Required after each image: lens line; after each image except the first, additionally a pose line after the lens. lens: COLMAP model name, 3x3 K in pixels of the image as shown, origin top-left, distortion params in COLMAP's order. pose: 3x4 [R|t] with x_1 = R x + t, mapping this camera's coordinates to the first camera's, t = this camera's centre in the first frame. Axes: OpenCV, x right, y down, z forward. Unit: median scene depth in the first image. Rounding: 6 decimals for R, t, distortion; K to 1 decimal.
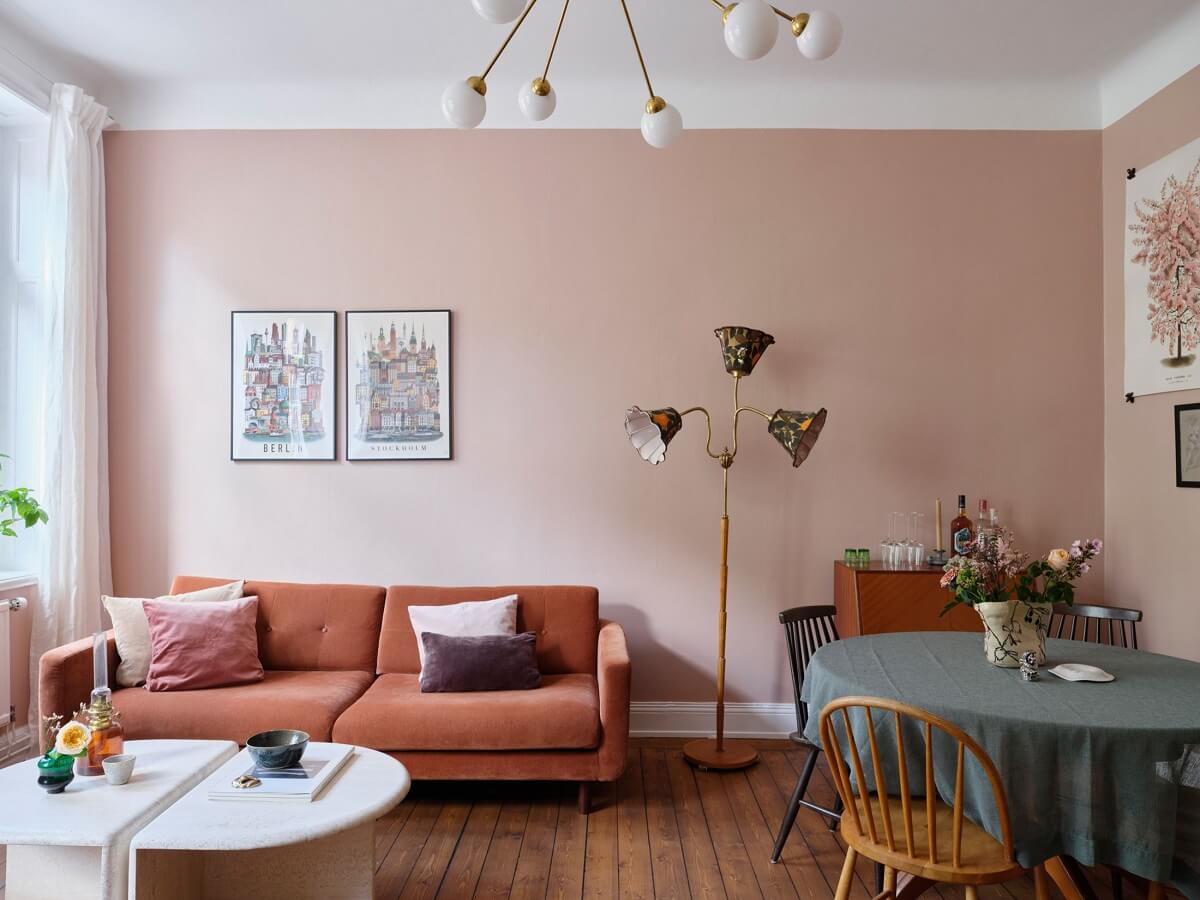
lens RADIAL K [[820.3, 0, 600.0], [0, 820.3, 450.0], [0, 0, 1]] dist [0.000237, -0.002191]
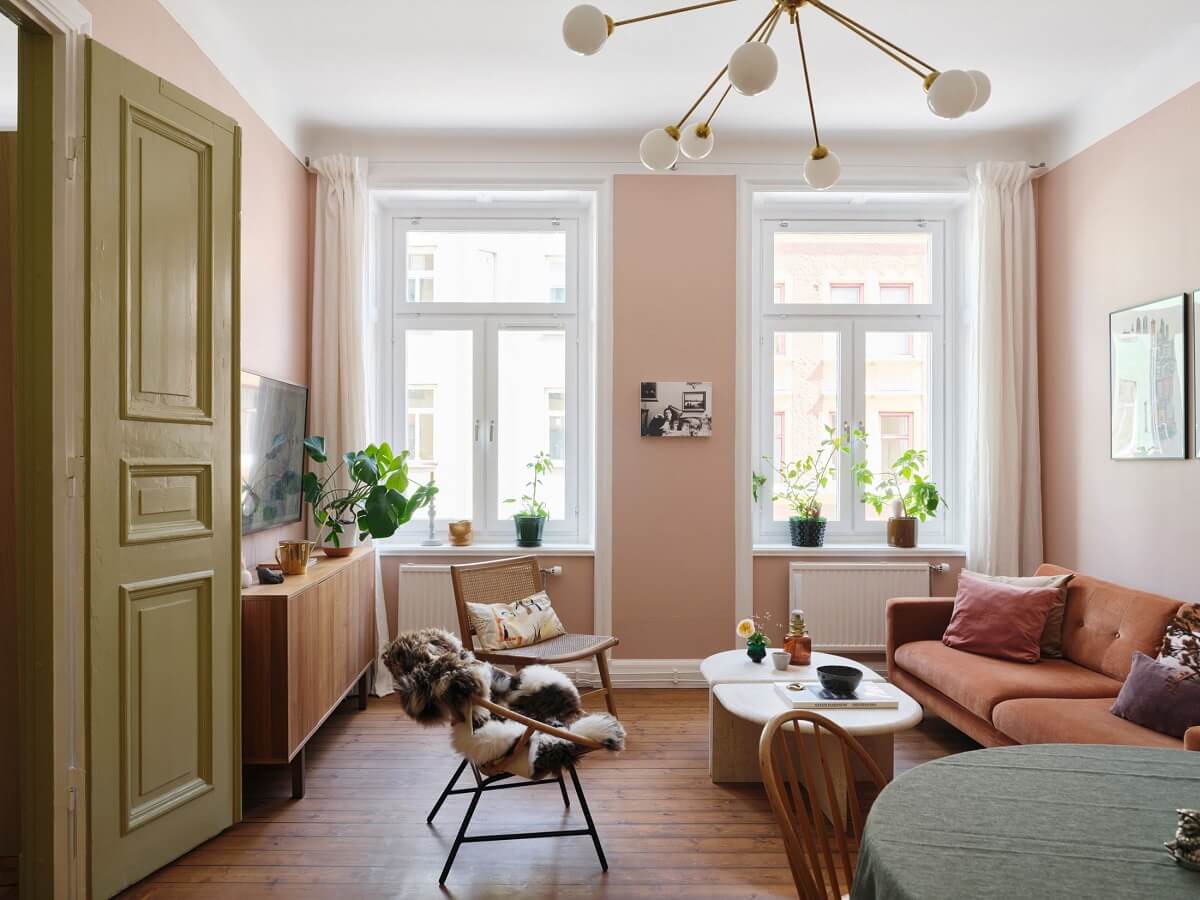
lens RADIAL K [[925.8, 0, 643.8], [0, 925.8, 454.5], [0, 0, 1]] dist [-0.004705, -0.002849]
pose [[0.073390, -0.023178, -0.997034, 0.725340], [0.014267, 0.999652, -0.022189, 0.025367], [0.997201, -0.012596, 0.073695, 0.386875]]
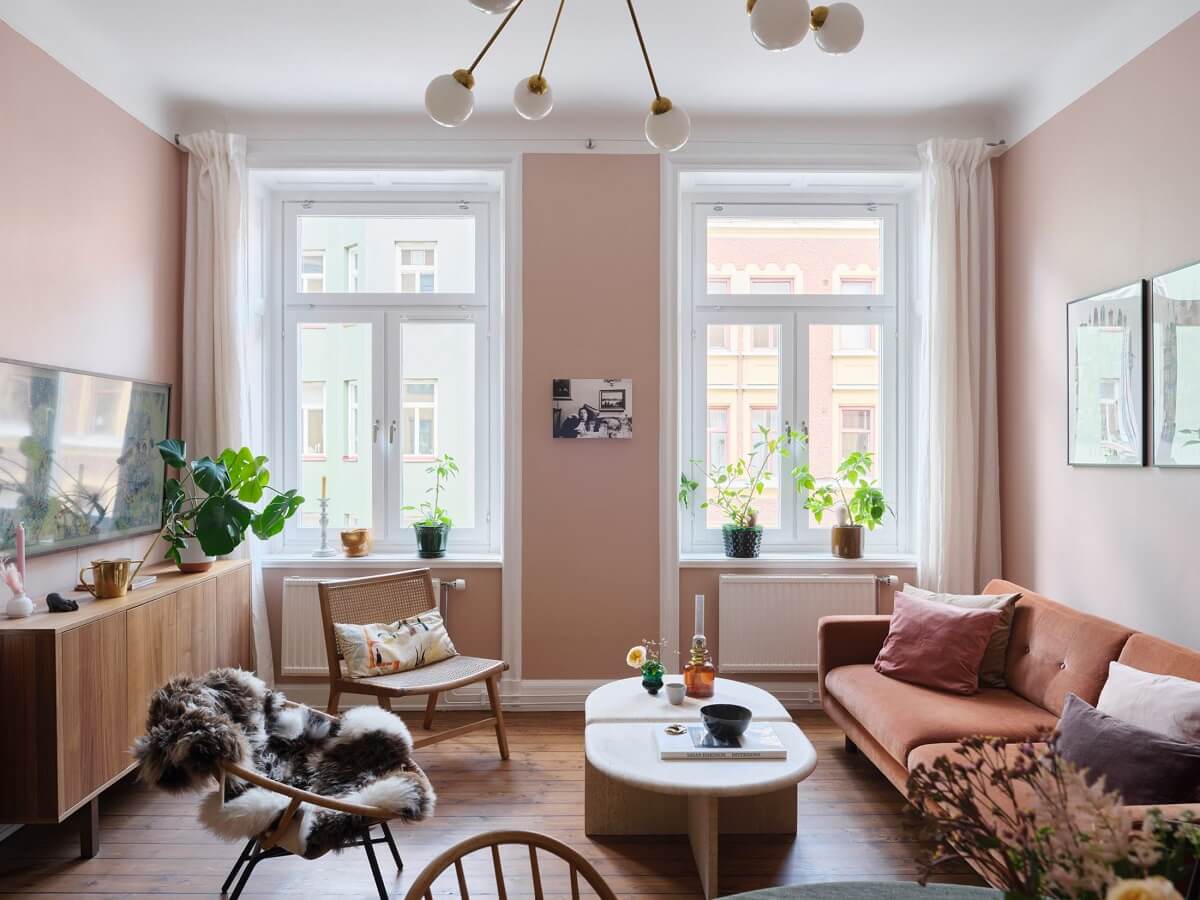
lens RADIAL K [[897.9, 0, 650.4], [0, 897.9, 449.0], [0, 0, 1]] dist [-0.005781, 0.003127]
pose [[0.048501, -0.019856, -0.998626, 0.590672], [0.011551, 0.999747, -0.019317, 0.008345], [0.998756, -0.010598, 0.048718, 0.552363]]
